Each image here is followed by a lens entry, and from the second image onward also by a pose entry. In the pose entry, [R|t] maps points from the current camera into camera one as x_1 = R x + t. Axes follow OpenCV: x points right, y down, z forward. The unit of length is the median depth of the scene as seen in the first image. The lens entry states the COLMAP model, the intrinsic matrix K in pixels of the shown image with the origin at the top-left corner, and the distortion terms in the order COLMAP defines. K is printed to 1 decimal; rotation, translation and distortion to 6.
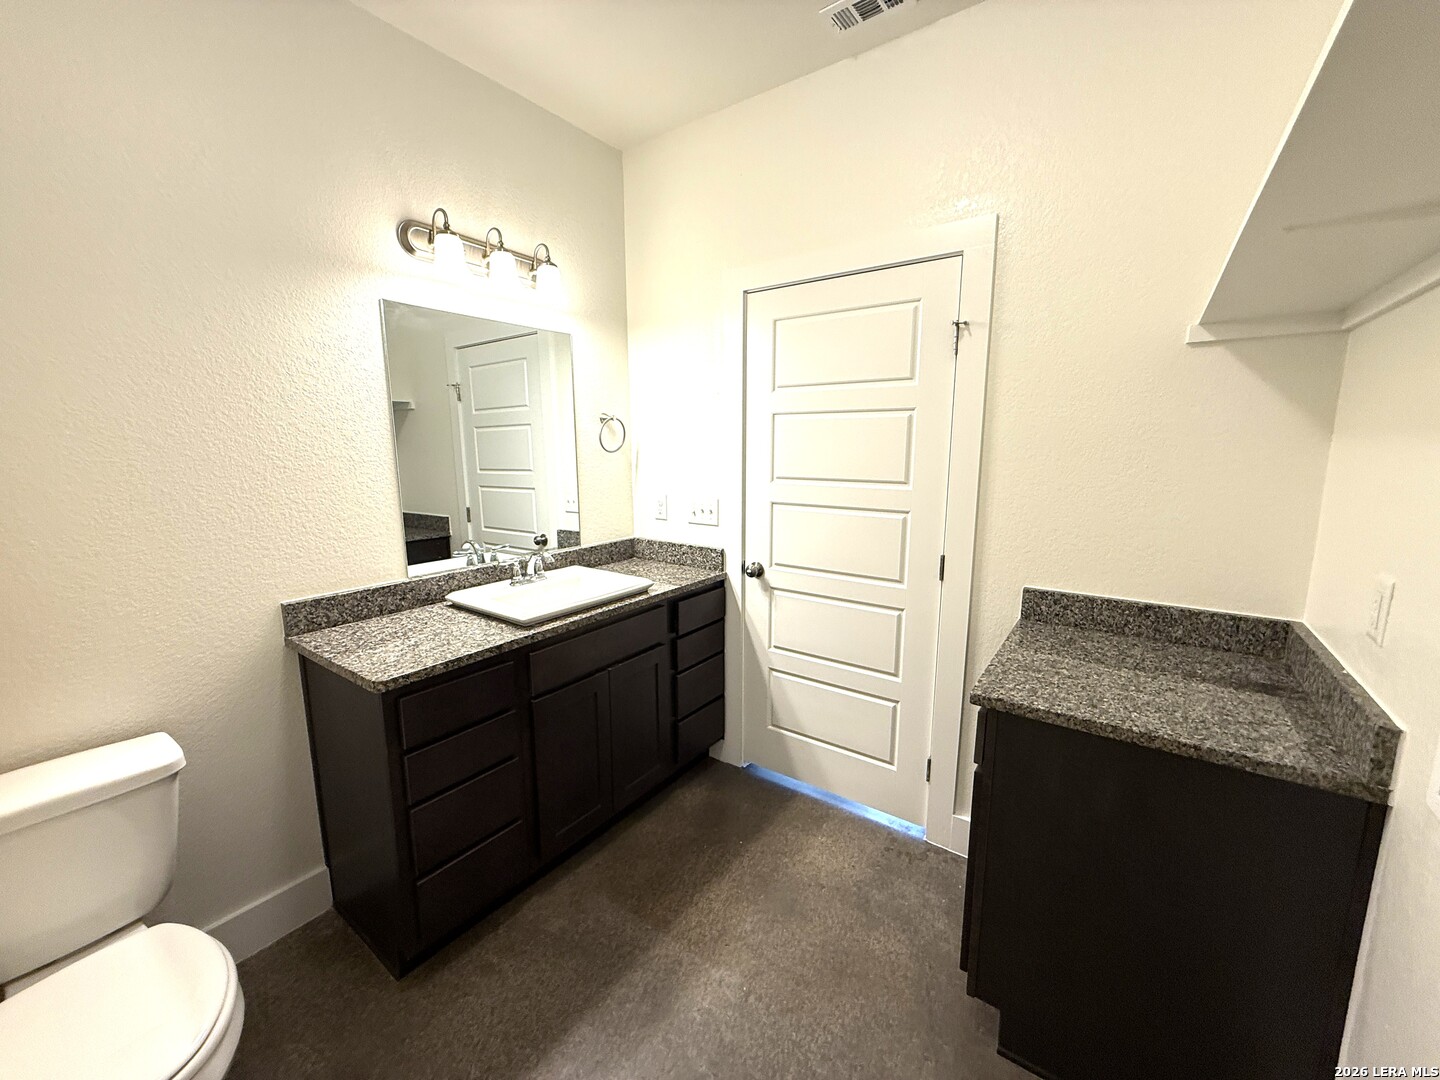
lens RADIAL K [[575.8, 0, 718.2], [0, 575.8, 538.7], [0, 0, 1]] dist [0.000177, -0.000385]
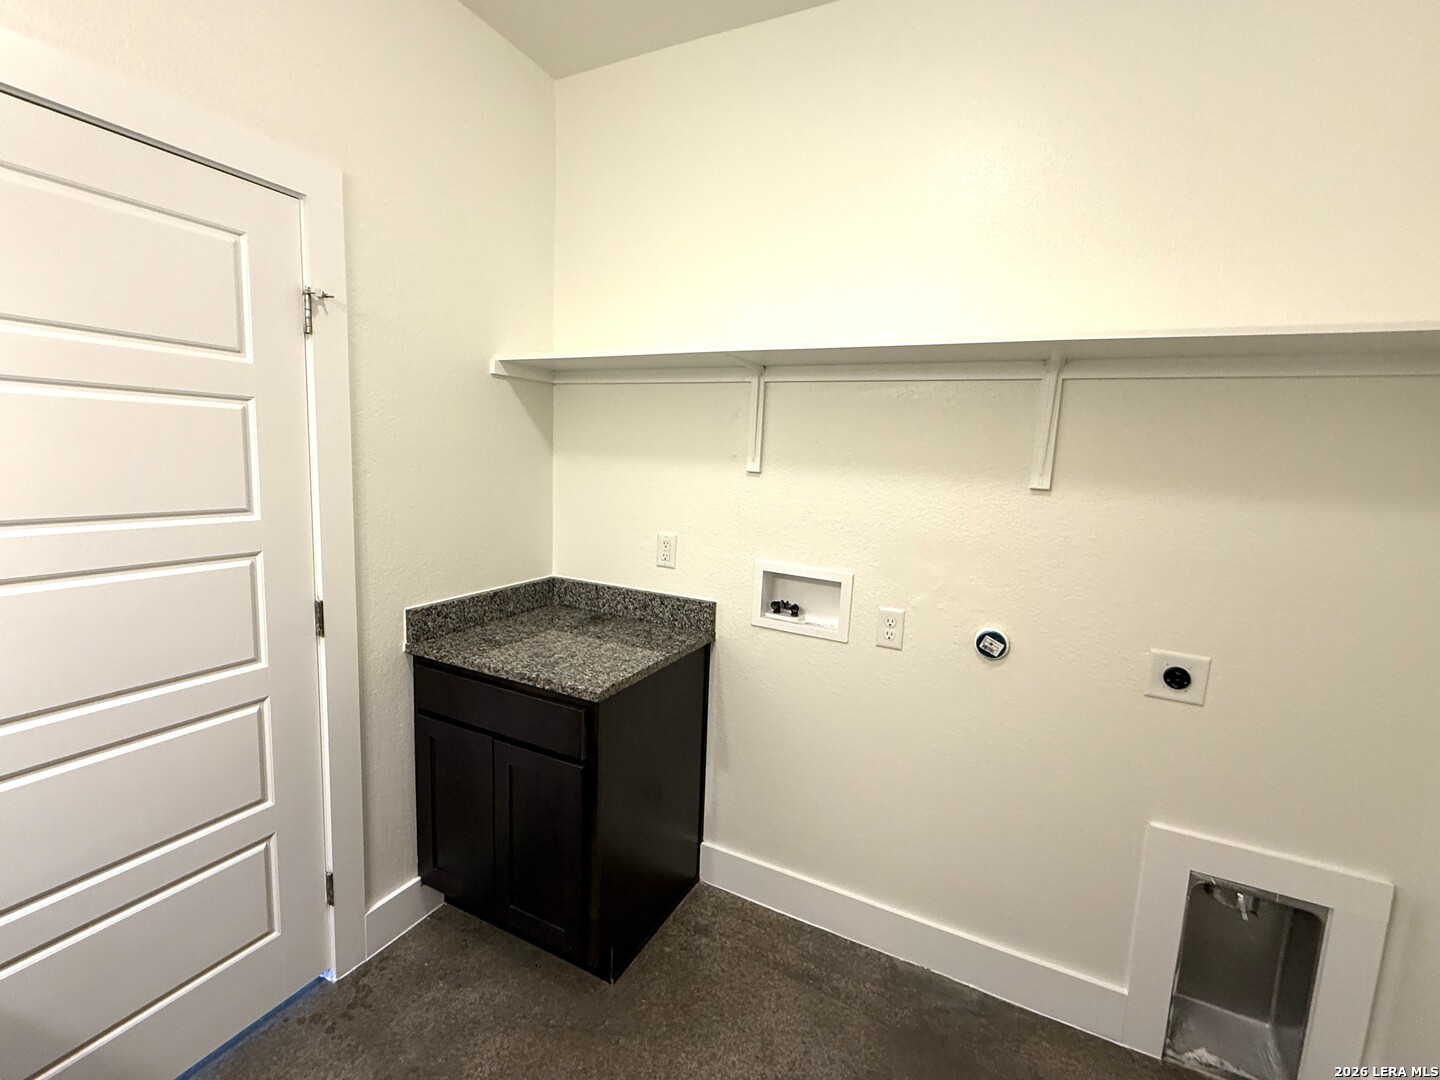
lens RADIAL K [[630.4, 0, 718.5], [0, 630.4, 537.4], [0, 0, 1]] dist [0.002577, 0.000162]
pose [[-0.149537, -0.138196, 0.979051, -0.568509], [0.120280, 0.980288, 0.156742, -0.141328], [-0.981413, 0.141199, -0.129967, 0.703657]]
